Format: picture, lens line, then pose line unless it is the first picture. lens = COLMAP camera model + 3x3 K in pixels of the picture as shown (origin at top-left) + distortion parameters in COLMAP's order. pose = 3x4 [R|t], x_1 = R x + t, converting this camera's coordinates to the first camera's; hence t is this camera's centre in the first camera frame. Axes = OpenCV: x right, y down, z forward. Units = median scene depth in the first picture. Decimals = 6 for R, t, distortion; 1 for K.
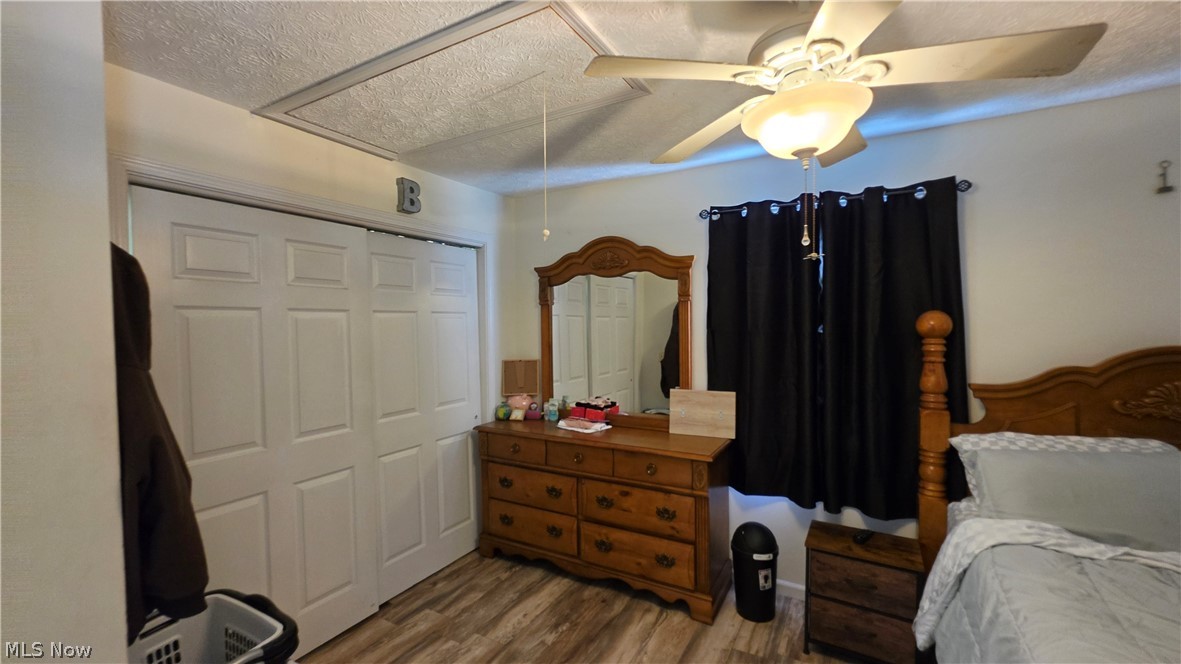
lens RADIAL K [[475.8, 0, 591.8], [0, 475.8, 331.7], [0, 0, 1]] dist [-0.003036, -0.000248]
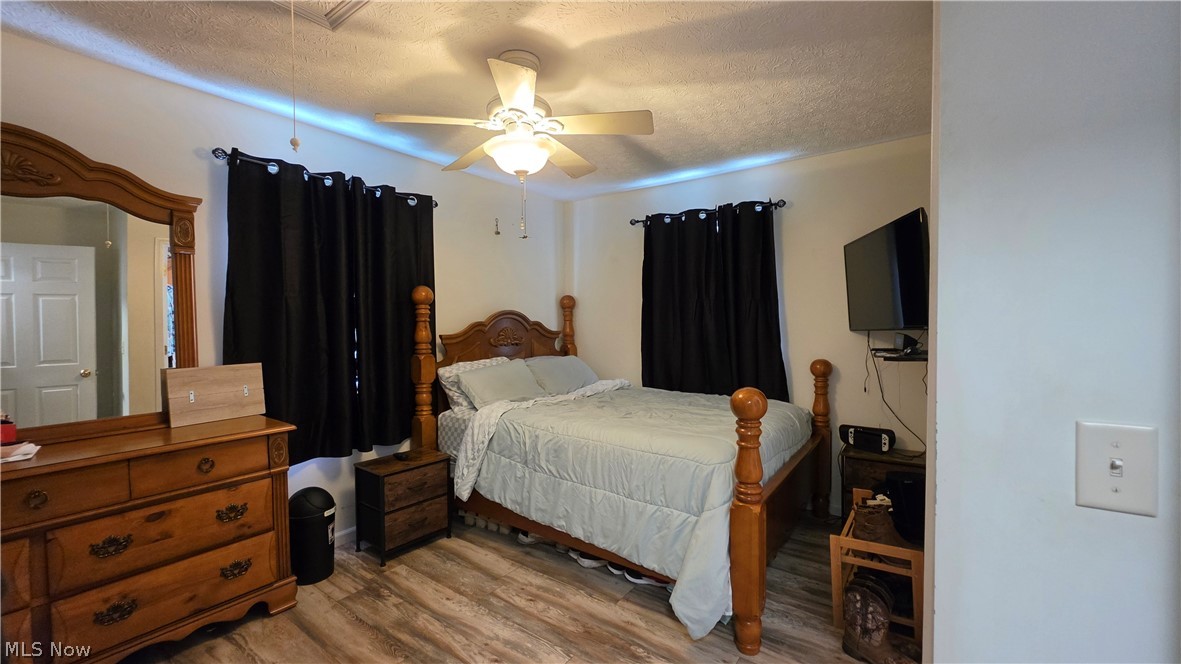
lens RADIAL K [[475.8, 0, 591.3], [0, 475.8, 330.9], [0, 0, 1]] dist [-0.003036, -0.000248]
pose [[0.117441, -0.011419, 0.993014, -0.595266], [0.026443, 0.999615, 0.008368, 0.085832], [-0.992728, 0.025276, 0.117698, 0.300248]]
